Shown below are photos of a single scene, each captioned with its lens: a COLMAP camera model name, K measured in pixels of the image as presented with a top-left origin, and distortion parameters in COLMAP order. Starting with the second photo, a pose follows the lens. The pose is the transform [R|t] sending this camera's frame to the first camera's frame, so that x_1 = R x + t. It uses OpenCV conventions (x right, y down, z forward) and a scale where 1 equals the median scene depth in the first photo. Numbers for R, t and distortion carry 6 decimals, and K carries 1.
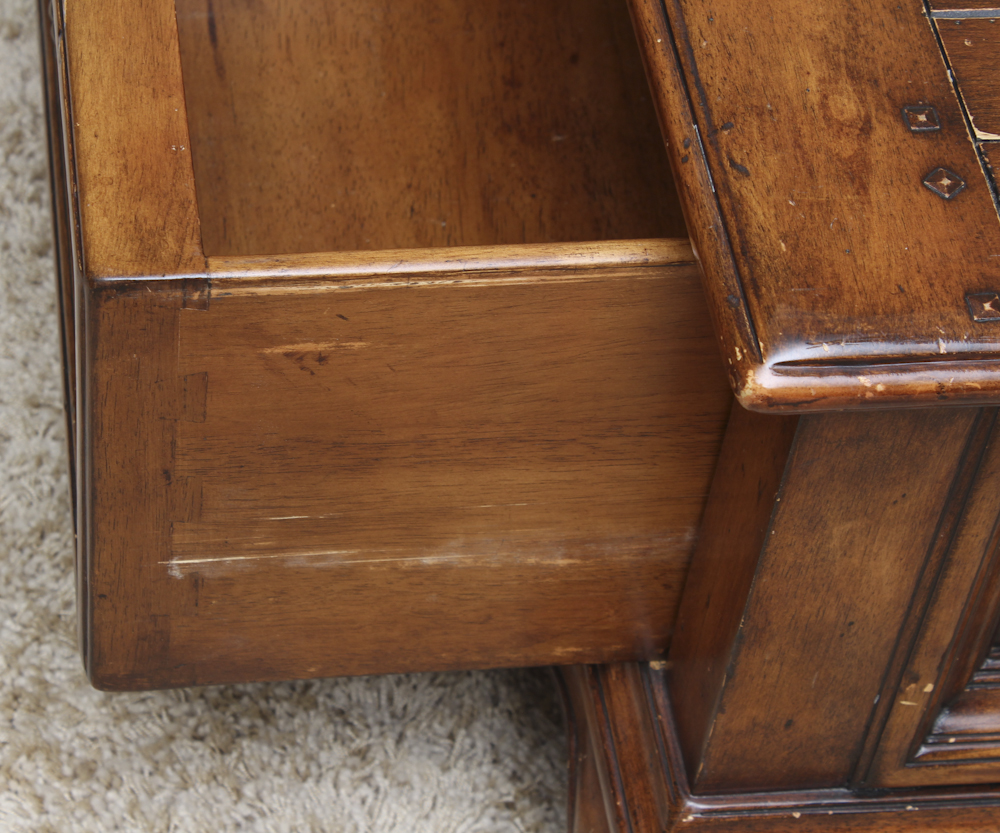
lens RADIAL K [[2884.1, 0, 495.8], [0, 2884.1, 409.7], [0, 0, 1]] dist [0.224371, 0.000000]
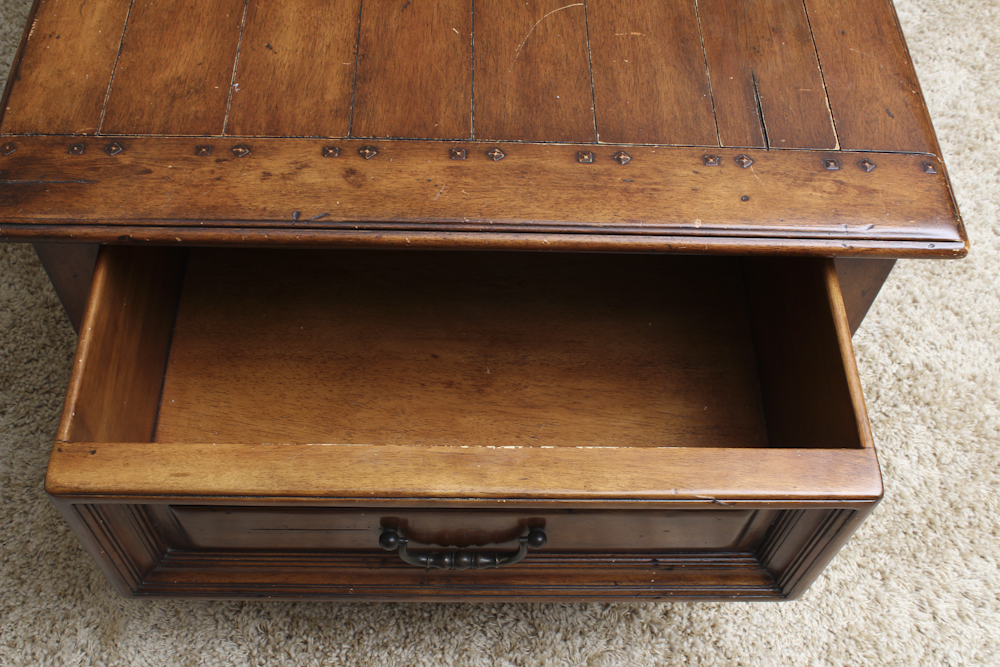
lens RADIAL K [[1111.7, 0, 492.3], [0, 1111.7, 319.8], [0, 0, 1]] dist [-0.101395, 0.000000]
pose [[0.138147, -0.876445, 0.461260, -0.454642], [0.720834, 0.408358, 0.560037, -0.795312], [-0.679201, 0.255124, 0.688185, 0.581189]]
